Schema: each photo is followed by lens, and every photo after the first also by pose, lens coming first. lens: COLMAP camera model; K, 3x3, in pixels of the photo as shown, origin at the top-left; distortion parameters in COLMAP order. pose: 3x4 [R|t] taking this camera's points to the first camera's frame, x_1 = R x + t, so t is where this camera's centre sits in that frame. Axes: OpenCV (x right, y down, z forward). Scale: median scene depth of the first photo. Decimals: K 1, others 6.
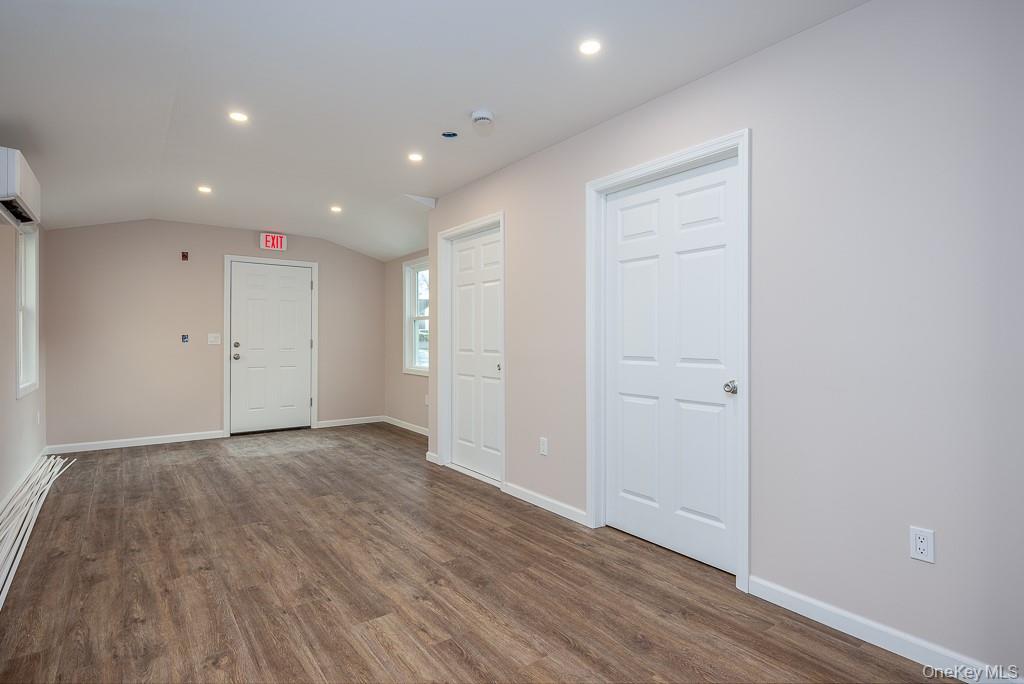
lens RADIAL K [[521.0, 0, 522.8], [0, 521.0, 339.7], [0, 0, 1]] dist [0.004929, 0.000429]
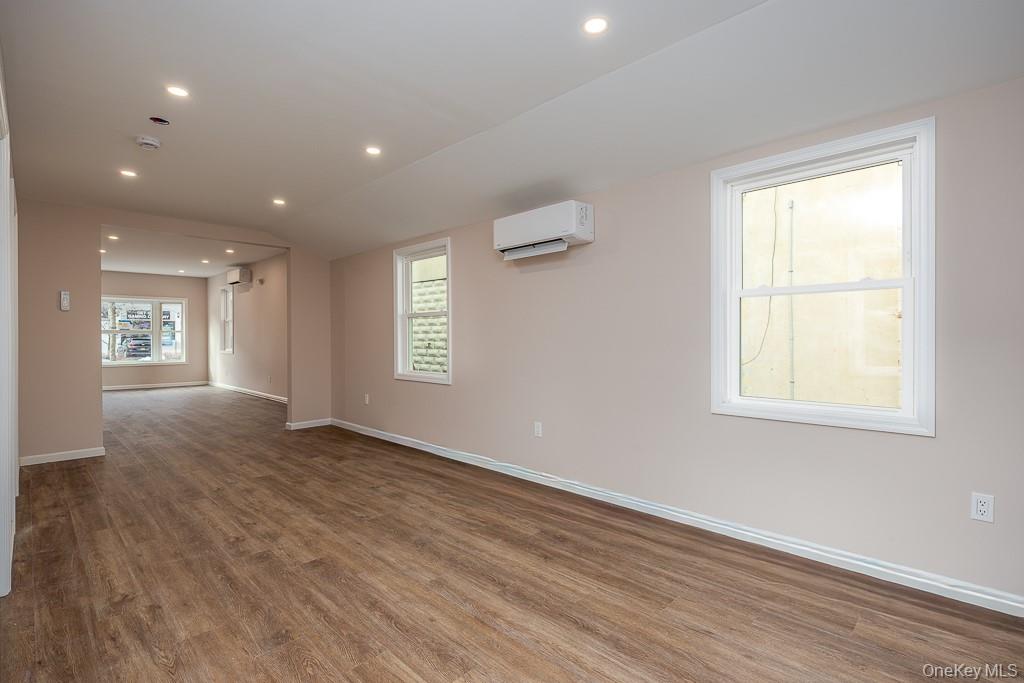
lens RADIAL K [[481.5, 0, 505.4], [0, 481.5, 339.9], [0, 0, 1]] dist [-0.000848, 0.000828]
pose [[-0.992122, 0.005290, -0.125167, -0.654745], [0.003812, 0.999920, 0.012044, -0.006719], [0.125220, 0.011472, -0.992063, 1.963340]]
